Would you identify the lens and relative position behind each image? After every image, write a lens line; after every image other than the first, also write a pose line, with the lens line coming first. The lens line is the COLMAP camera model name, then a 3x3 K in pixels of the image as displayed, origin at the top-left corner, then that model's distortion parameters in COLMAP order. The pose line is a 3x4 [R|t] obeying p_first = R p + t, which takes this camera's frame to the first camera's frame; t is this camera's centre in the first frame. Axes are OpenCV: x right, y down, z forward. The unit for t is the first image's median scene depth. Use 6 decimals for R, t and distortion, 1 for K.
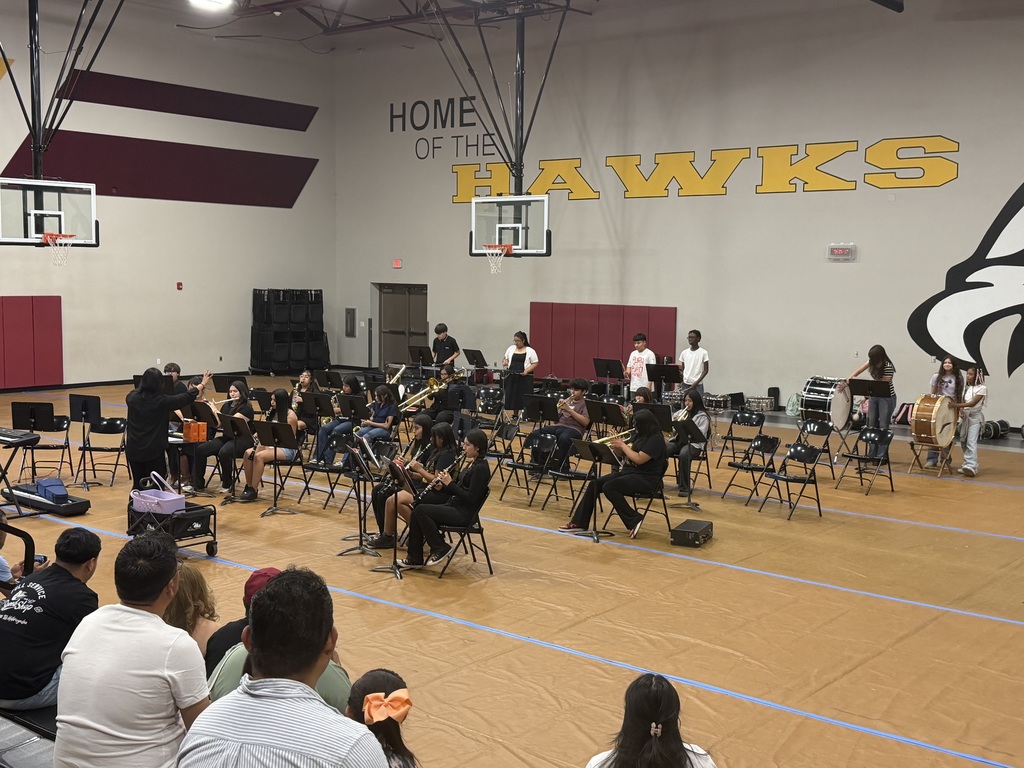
lens RADIAL K [[1202.7, 0, 505.1], [0, 1202.7, 387.1], [0, 0, 1]] dist [0.107352, 0.000000]
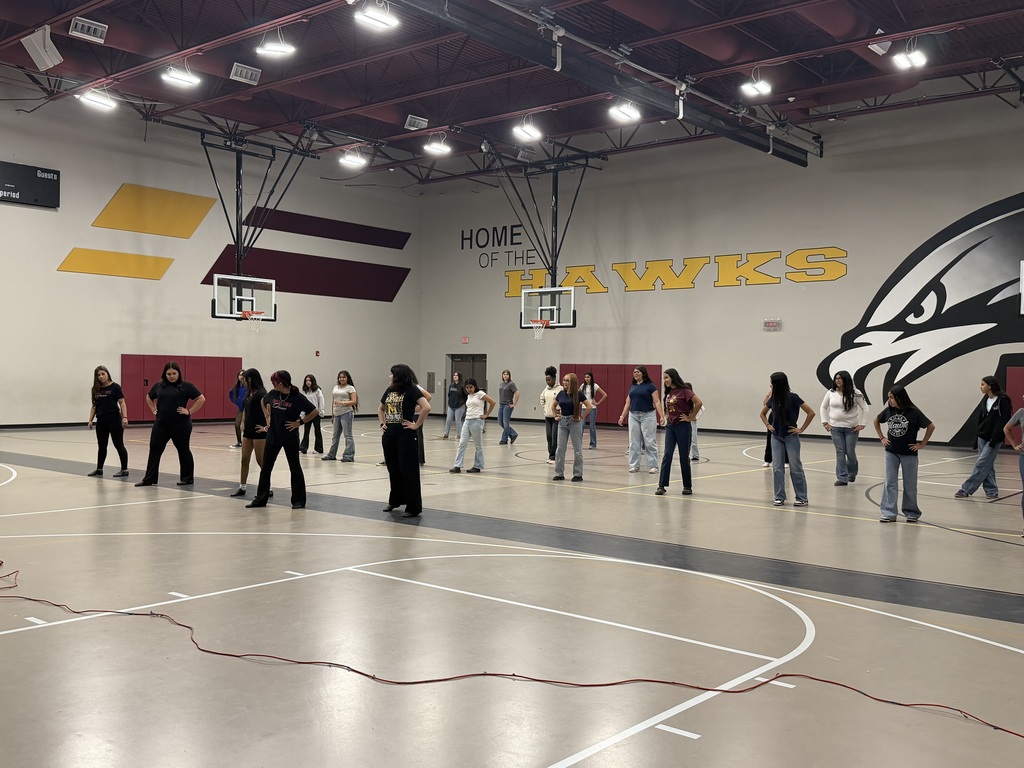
lens RADIAL K [[1007.6, 0, 509.6], [0, 1007.6, 390.5], [0, 0, 1]] dist [0.125801, 0.000000]
pose [[0.999897, 0.002274, -0.014204, -0.025431], [-0.003468, 0.996410, -0.084585, 0.073163], [0.013960, 0.084626, 0.996315, -0.230734]]
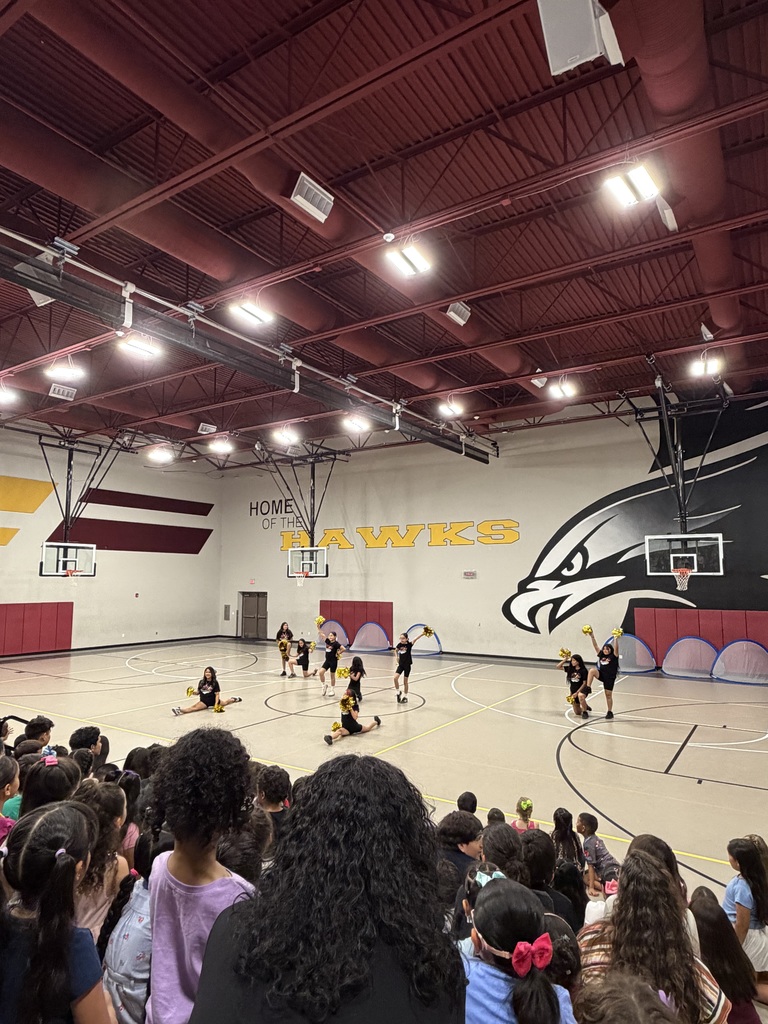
lens RADIAL K [[630.8, 0, 376.1], [0, 630.8, 513.7], [0, 0, 1]] dist [0.021489, -0.003358]
pose [[0.995588, -0.002143, 0.093810, 0.018935], [0.021261, 0.978892, -0.203267, 0.002610], [-0.091394, 0.204365, 0.974619, -0.047462]]
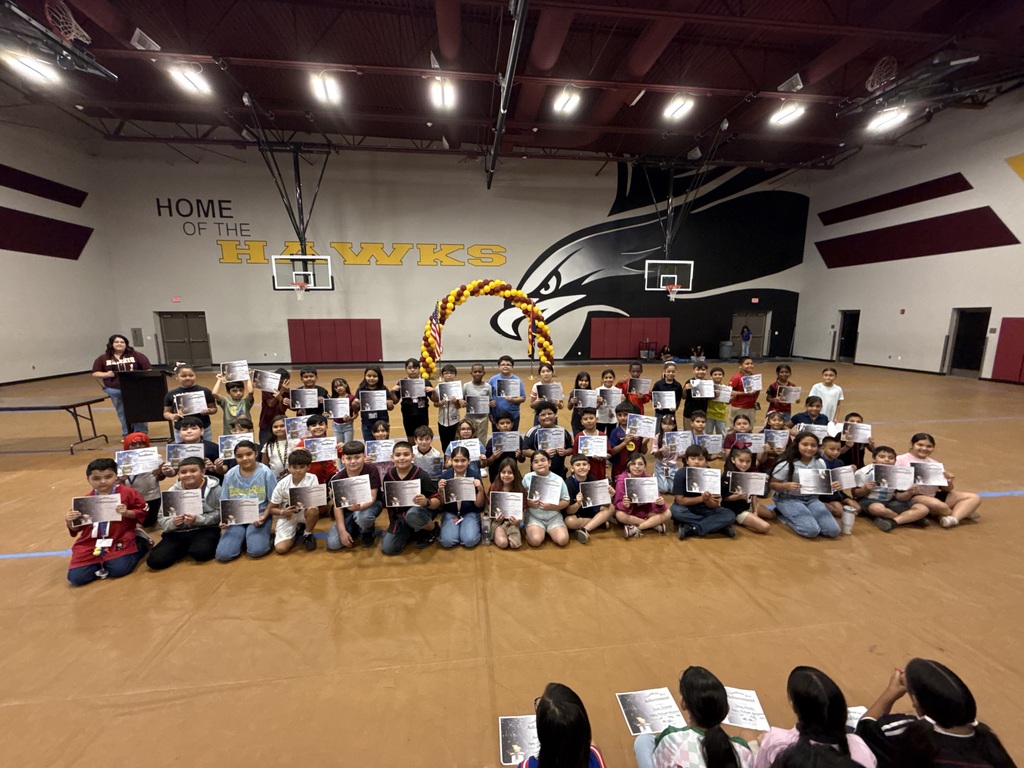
lens RADIAL K [[410.7, 0, 511.2], [0, 410.7, 384.7], [0, 0, 1]] dist [0.002248, -0.000505]
pose [[0.698627, -0.131741, 0.703253, -0.229545], [0.084819, 0.991221, 0.101426, -0.006297], [-0.710441, -0.011210, 0.703668, 0.357673]]
